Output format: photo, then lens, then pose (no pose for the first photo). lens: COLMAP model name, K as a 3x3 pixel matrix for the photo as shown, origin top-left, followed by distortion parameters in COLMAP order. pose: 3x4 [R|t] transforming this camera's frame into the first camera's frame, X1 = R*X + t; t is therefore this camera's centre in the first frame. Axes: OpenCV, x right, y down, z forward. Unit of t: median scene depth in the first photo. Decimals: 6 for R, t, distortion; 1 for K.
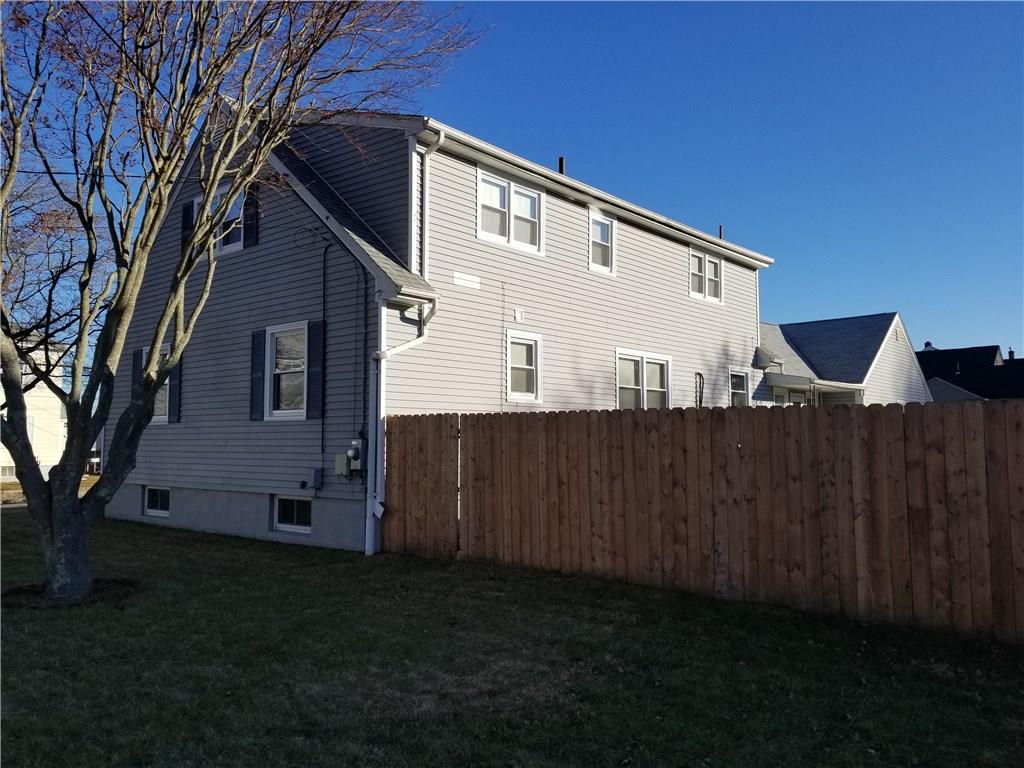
lens RADIAL K [[793.3, 0, 529.9], [0, 793.3, 386.8], [0, 0, 1]] dist [0.096455, -0.190504]
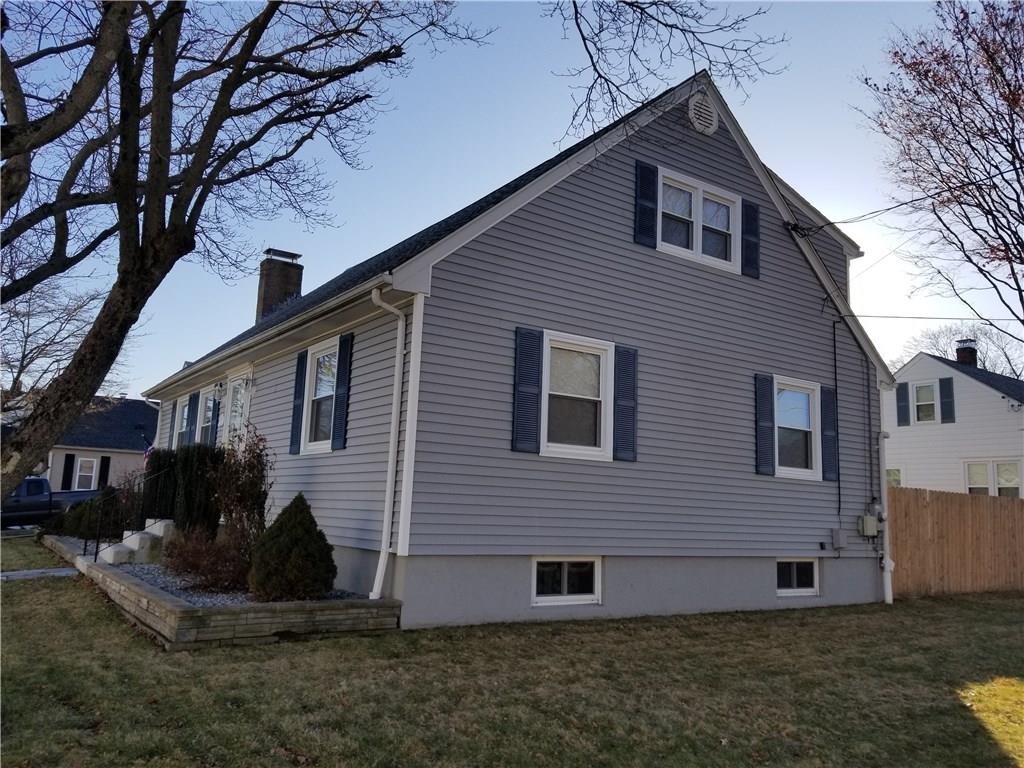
lens RADIAL K [[761.7, 0, 510.5], [0, 761.7, 354.2], [0, 0, 1]] dist [0.086634, -0.115951]
pose [[0.286073, 0.175132, 0.942067, -1.358902], [-0.128423, 0.981293, -0.143426, 0.075104], [-0.949563, -0.079953, 0.303213, 1.095849]]
